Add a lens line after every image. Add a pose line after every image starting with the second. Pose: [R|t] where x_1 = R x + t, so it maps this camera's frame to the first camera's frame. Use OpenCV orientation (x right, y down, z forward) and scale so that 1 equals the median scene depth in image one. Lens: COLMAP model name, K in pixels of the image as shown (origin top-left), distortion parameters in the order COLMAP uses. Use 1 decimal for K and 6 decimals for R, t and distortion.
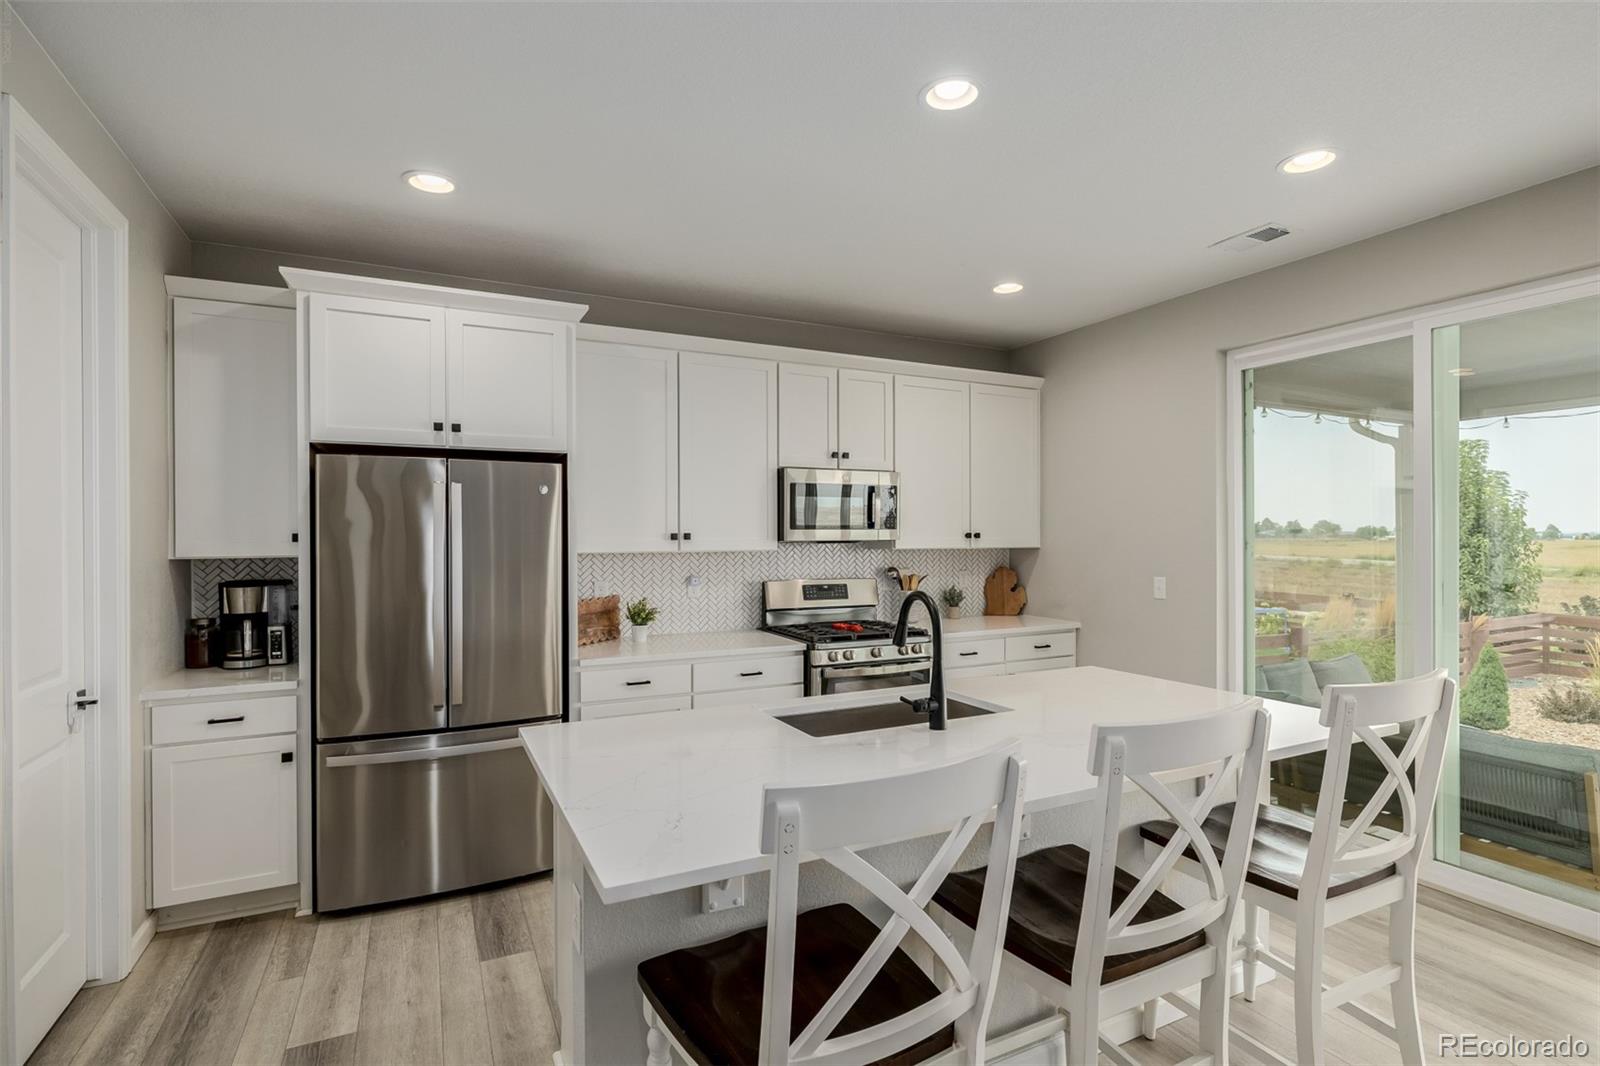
lens RADIAL K [[772.9, 0, 804.7], [0, 772.9, 544.8], [0, 0, 1]] dist [-0.003097, 0.003165]
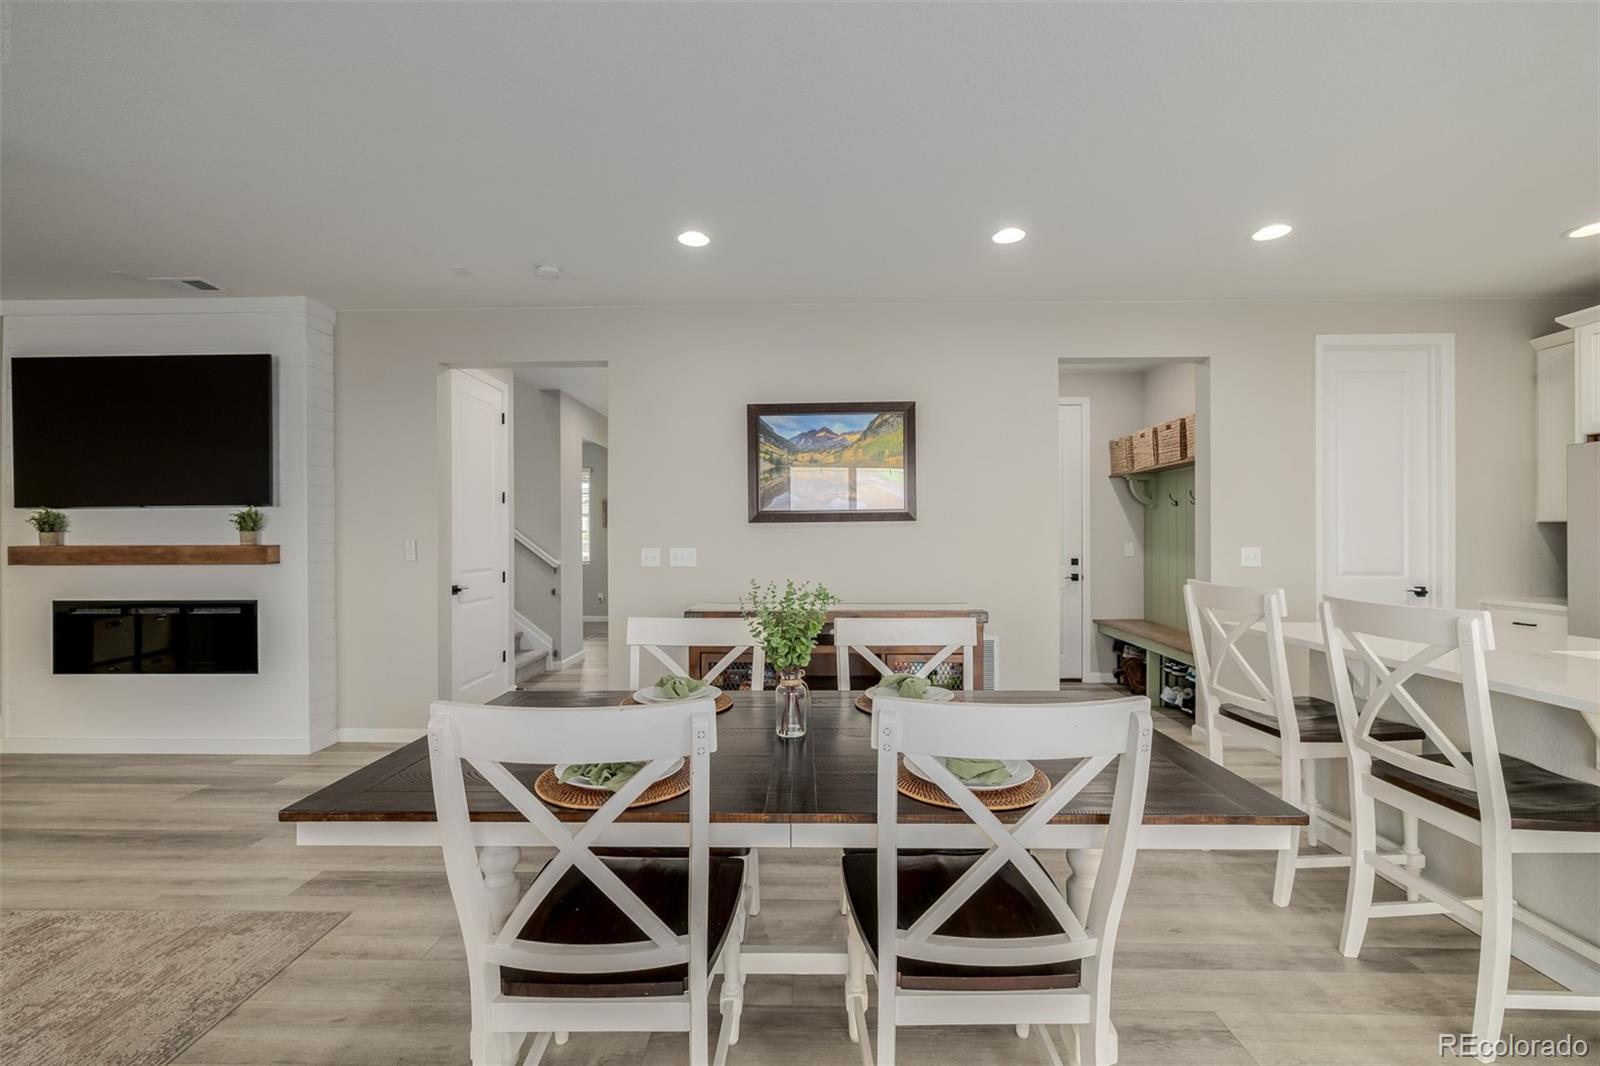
lens RADIAL K [[669.6, 0, 805.1], [0, 669.6, 532.2], [0, 0, 1]] dist [-0.004419, 0.001330]
pose [[-0.462772, 0.007424, -0.886446, 0.729506], [-0.001394, 0.999958, 0.009102, 0.021427], [0.886476, 0.005447, -0.462742, 0.221758]]
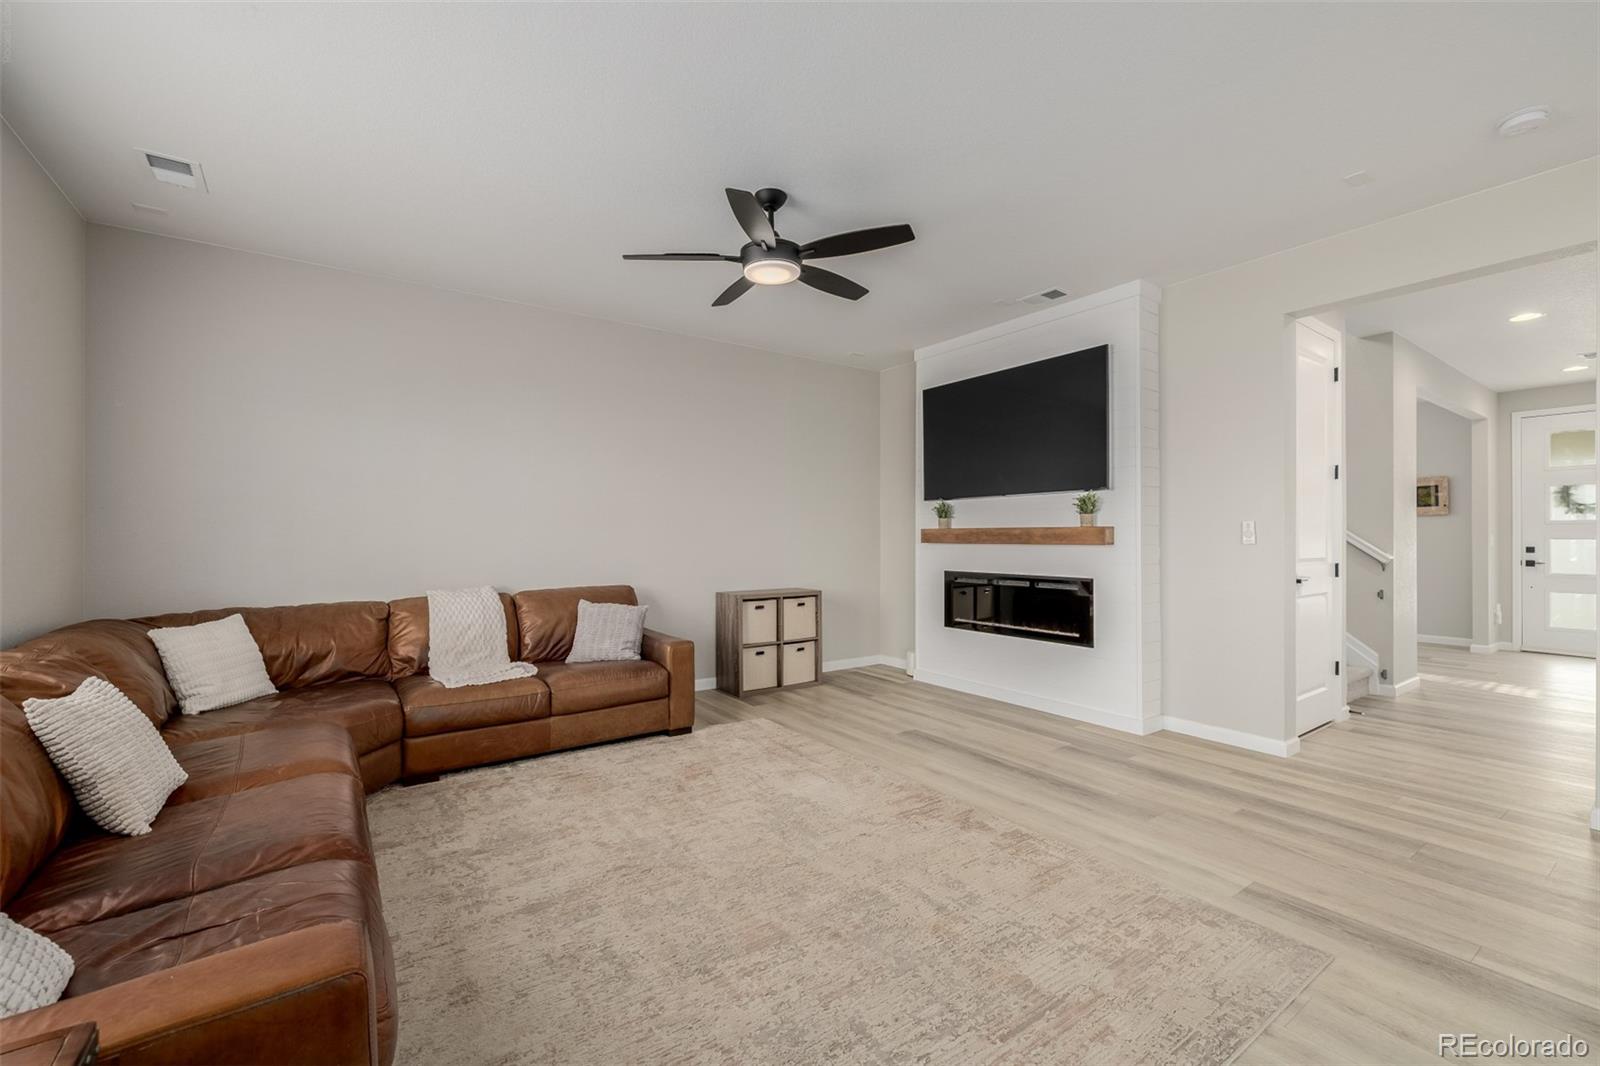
lens RADIAL K [[669.6, 0, 800.7], [0, 669.6, 535.9], [0, 0, 1]] dist [-0.004419, 0.001330]
pose [[-0.988223, 0.006733, -0.152872, 0.838008], [0.005193, 0.999932, 0.010472, 0.049083], [0.152932, 0.009555, -0.988190, 0.029348]]
